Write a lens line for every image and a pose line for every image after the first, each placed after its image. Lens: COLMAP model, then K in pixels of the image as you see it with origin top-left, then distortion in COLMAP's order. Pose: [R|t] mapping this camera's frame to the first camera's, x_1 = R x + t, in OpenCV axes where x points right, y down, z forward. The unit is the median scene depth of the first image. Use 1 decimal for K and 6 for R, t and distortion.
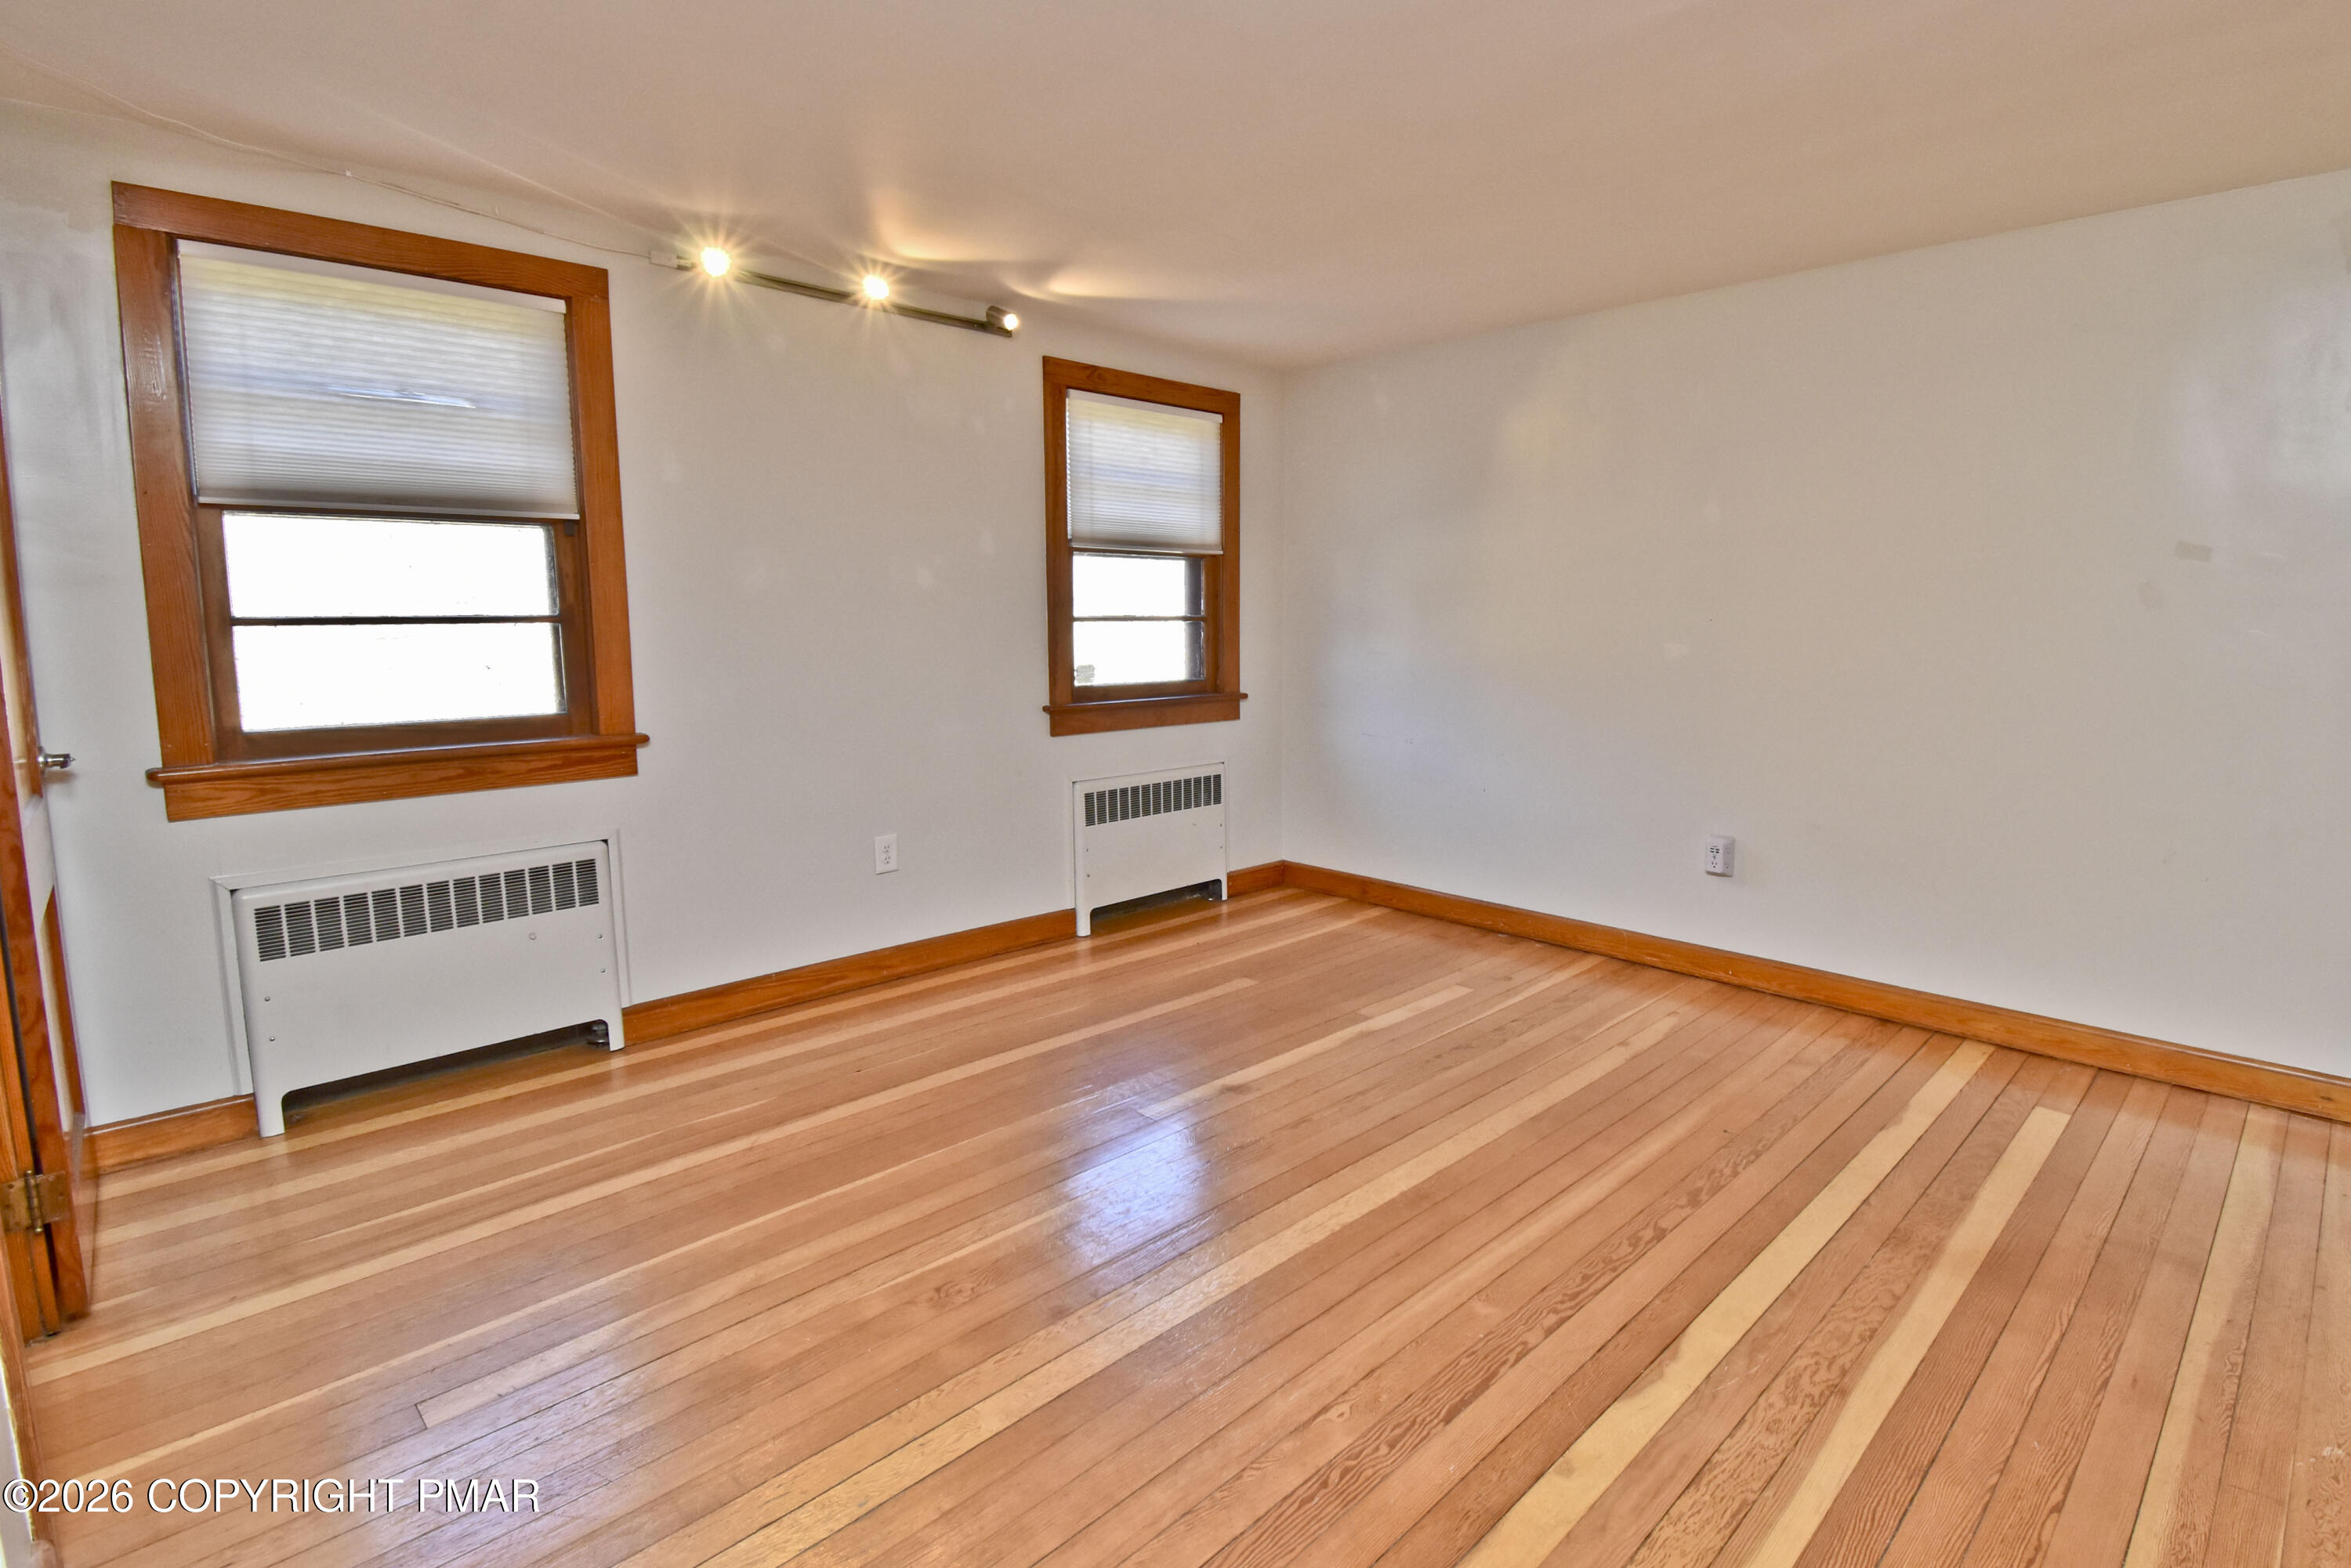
lens RADIAL K [[1133.7, 0, 1271.1], [0, 1133.7, 741.9], [0, 0, 1]] dist [0.037394, -0.029777]
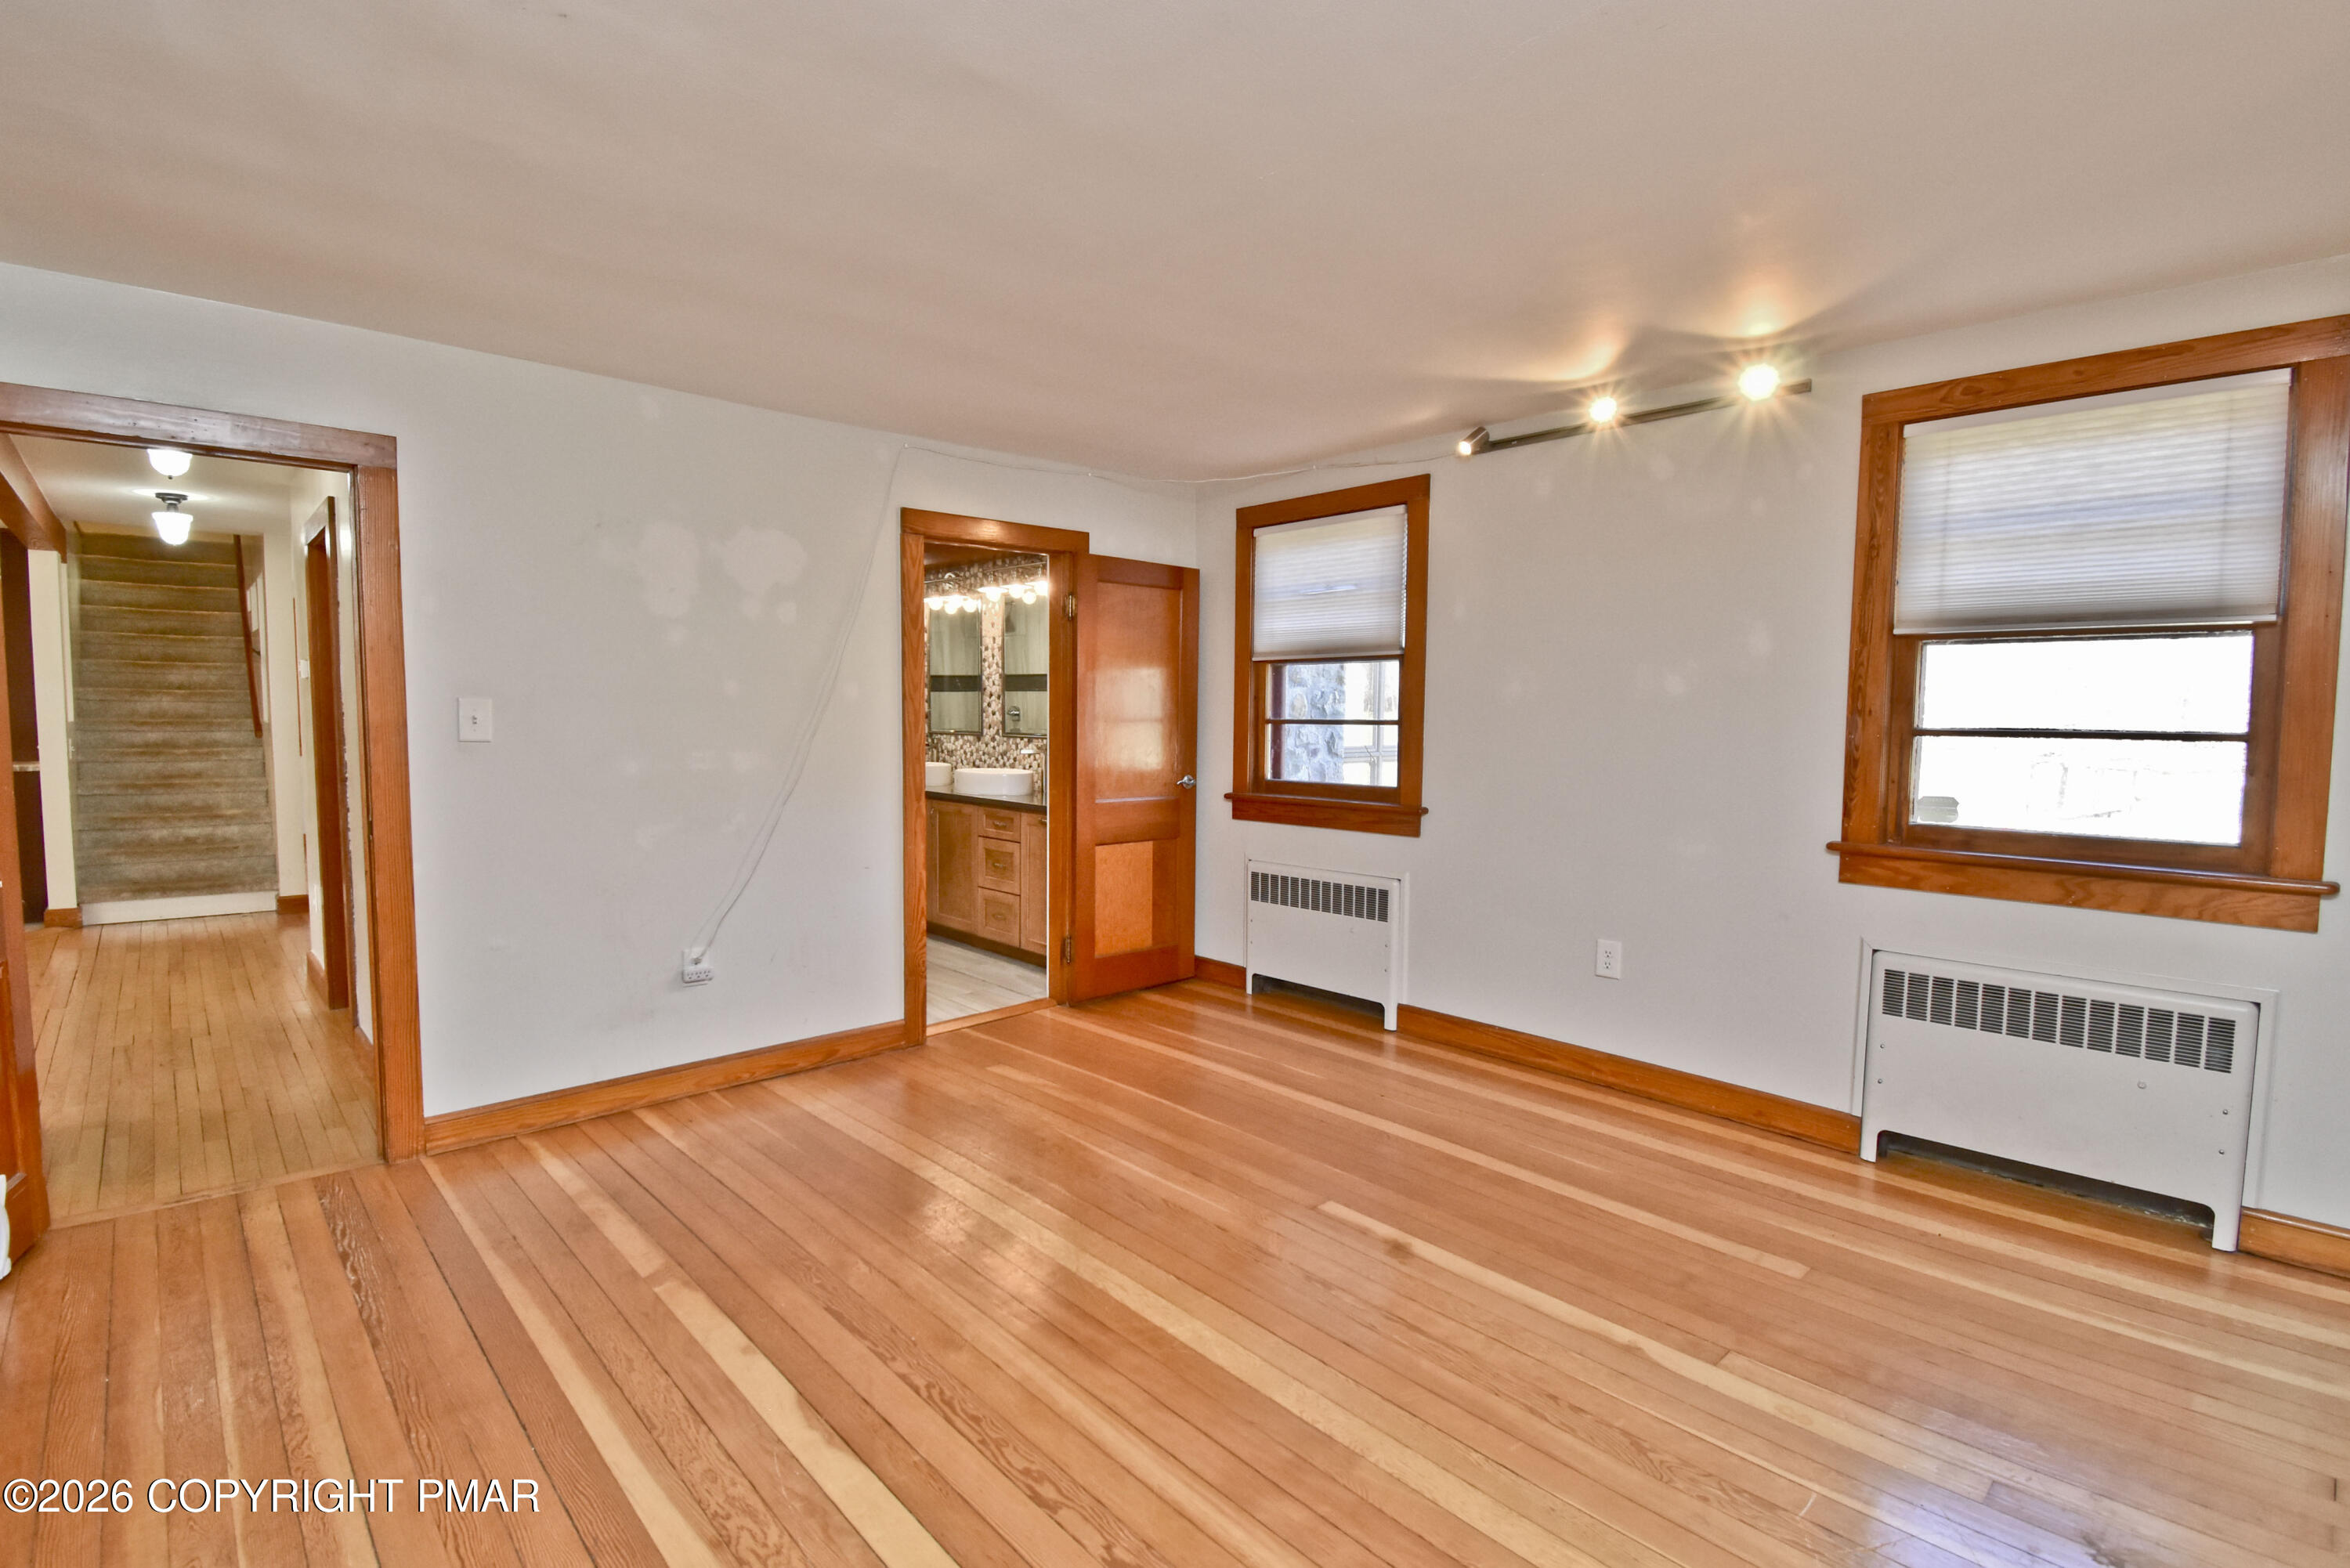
lens RADIAL K [[1080.1, 0, 1161.2], [0, 1080.1, 794.2], [0, 0, 1]] dist [0.015950, -0.024575]
pose [[-0.056124, 0.071721, -0.995844, 0.629881], [-0.123833, 0.989215, 0.078223, -0.072038], [0.990715, 0.127708, -0.046637, 0.636100]]
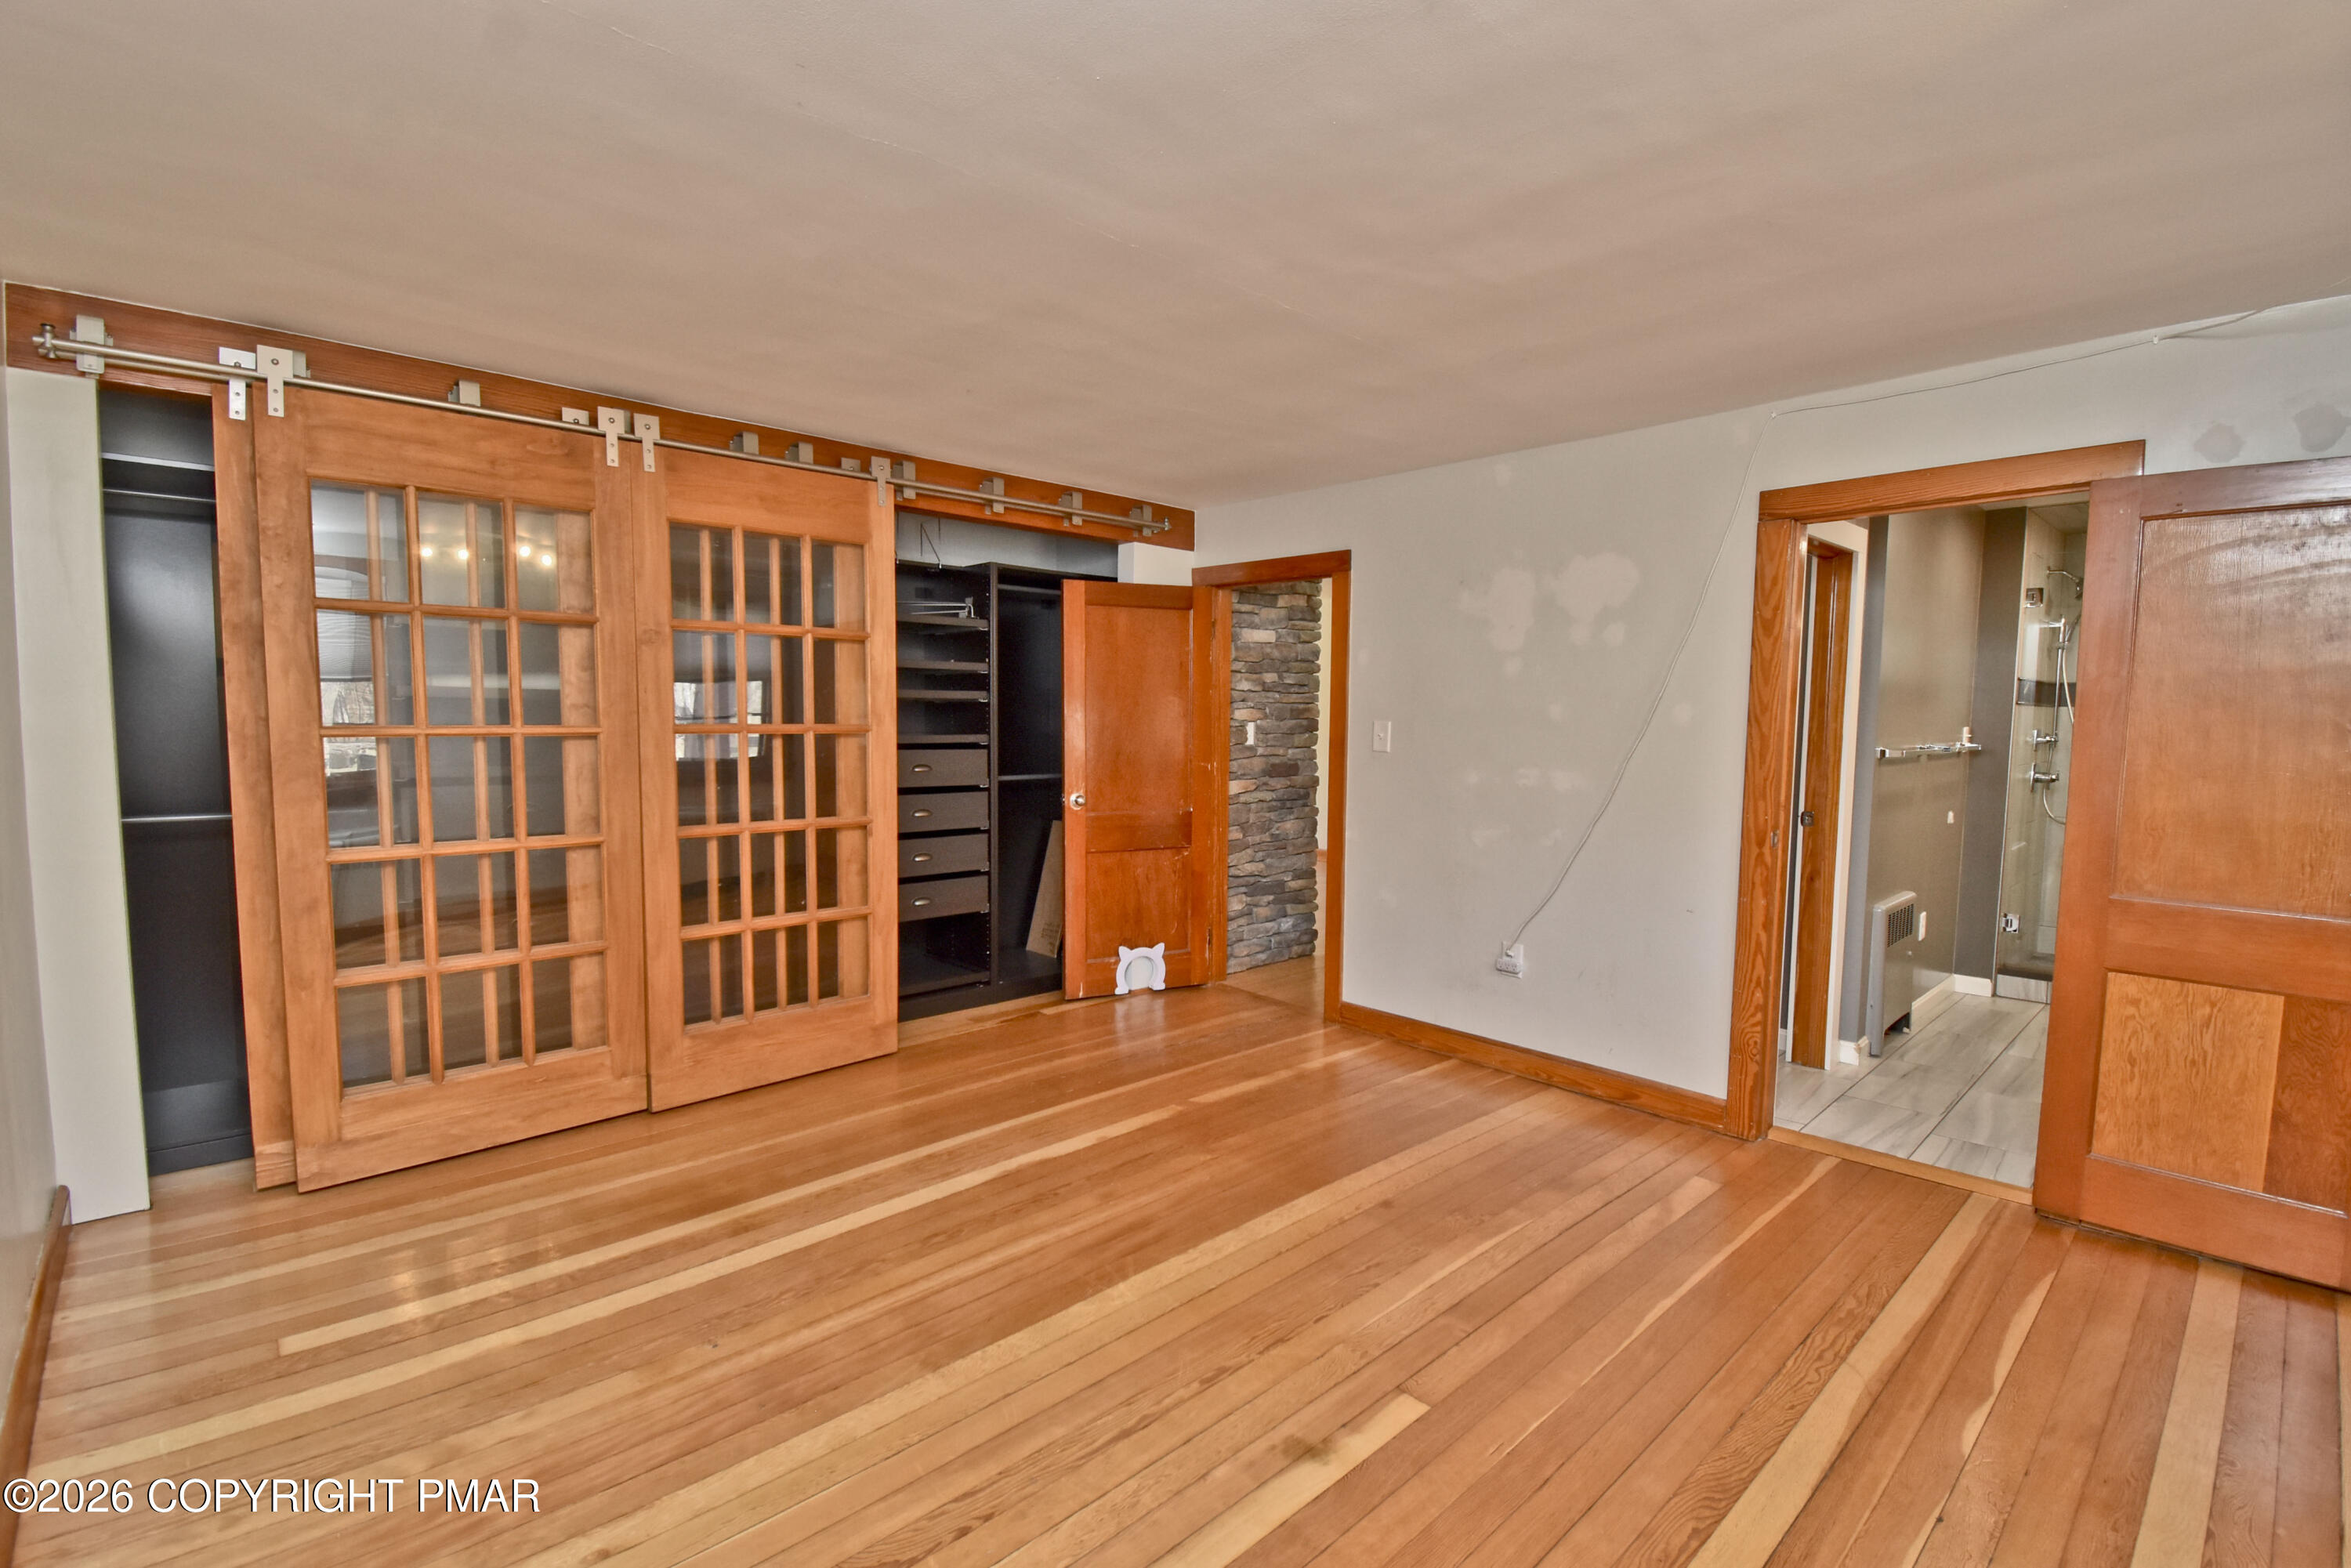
lens RADIAL K [[1080.6, 0, 1161.7], [0, 1080.6, 794.2], [0, 0, 1]] dist [0.015950, -0.024575]
pose [[-0.998231, -0.017837, 0.056719, 0.019687], [-0.006520, 0.981026, 0.193769, -0.160182], [-0.059099, 0.193056, -0.979406, 1.229898]]
